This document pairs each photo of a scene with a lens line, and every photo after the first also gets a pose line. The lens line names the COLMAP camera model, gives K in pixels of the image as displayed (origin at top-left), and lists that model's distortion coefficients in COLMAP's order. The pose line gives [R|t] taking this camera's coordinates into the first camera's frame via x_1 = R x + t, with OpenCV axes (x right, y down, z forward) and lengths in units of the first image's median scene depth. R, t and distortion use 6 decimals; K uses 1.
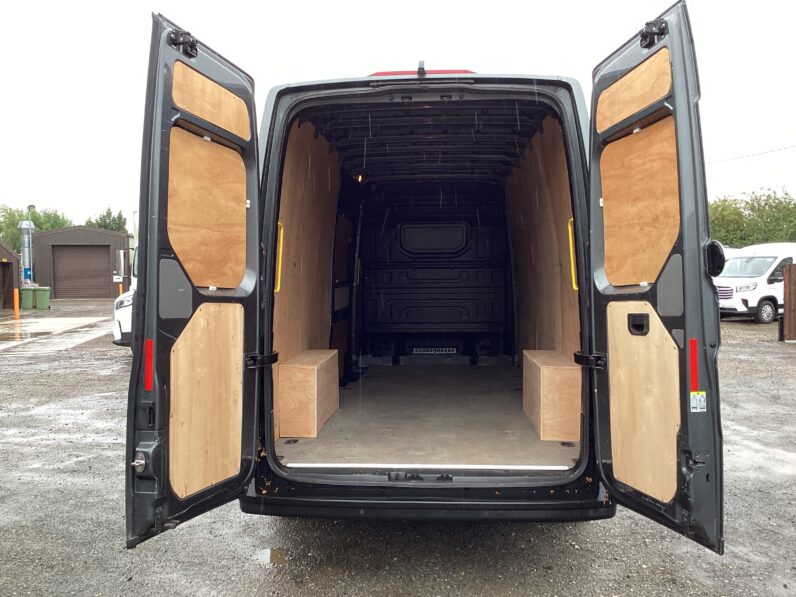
lens RADIAL K [[727.2, 0, 398.0], [0, 727.2, 298.5], [0, 0, 1]] dist [0.079142, -0.131783]
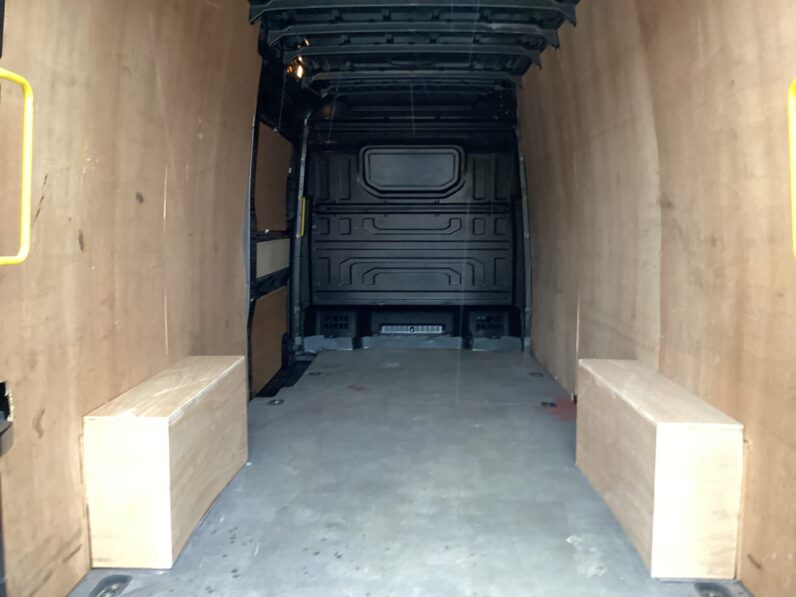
lens RADIAL K [[727.2, 0, 398.0], [0, 727.2, 298.5], [0, 0, 1]] dist [0.079142, -0.131783]
pose [[0.999111, 0.002046, 0.042106, 0.006102], [-0.004987, 0.997543, 0.069872, -0.007731], [-0.041860, -0.070020, 0.996667, 0.264761]]
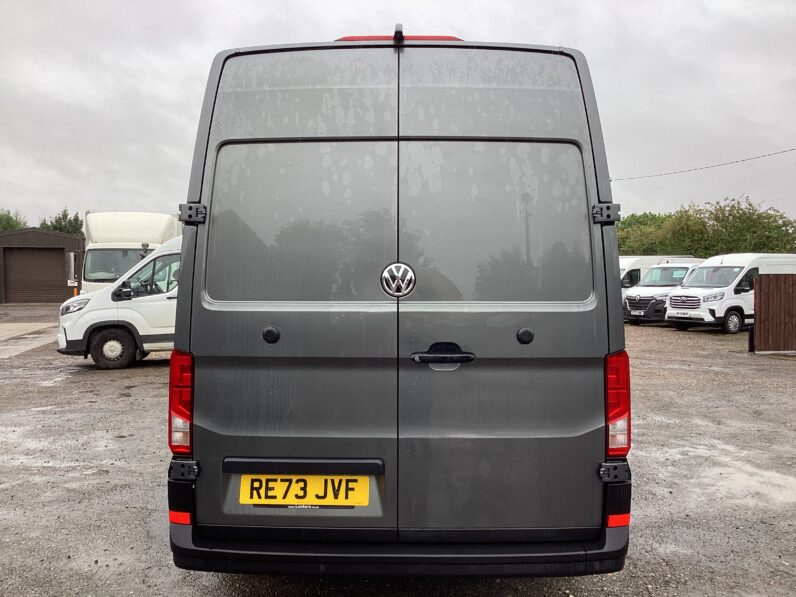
lens RADIAL K [[727.2, 0, 398.0], [0, 727.2, 298.5], [0, 0, 1]] dist [0.079142, -0.131783]
pose [[0.998788, 0.008138, 0.048537, -0.003206], [-0.007681, 0.999924, -0.009599, -0.001770], [-0.048611, 0.009215, 0.998775, 0.079443]]
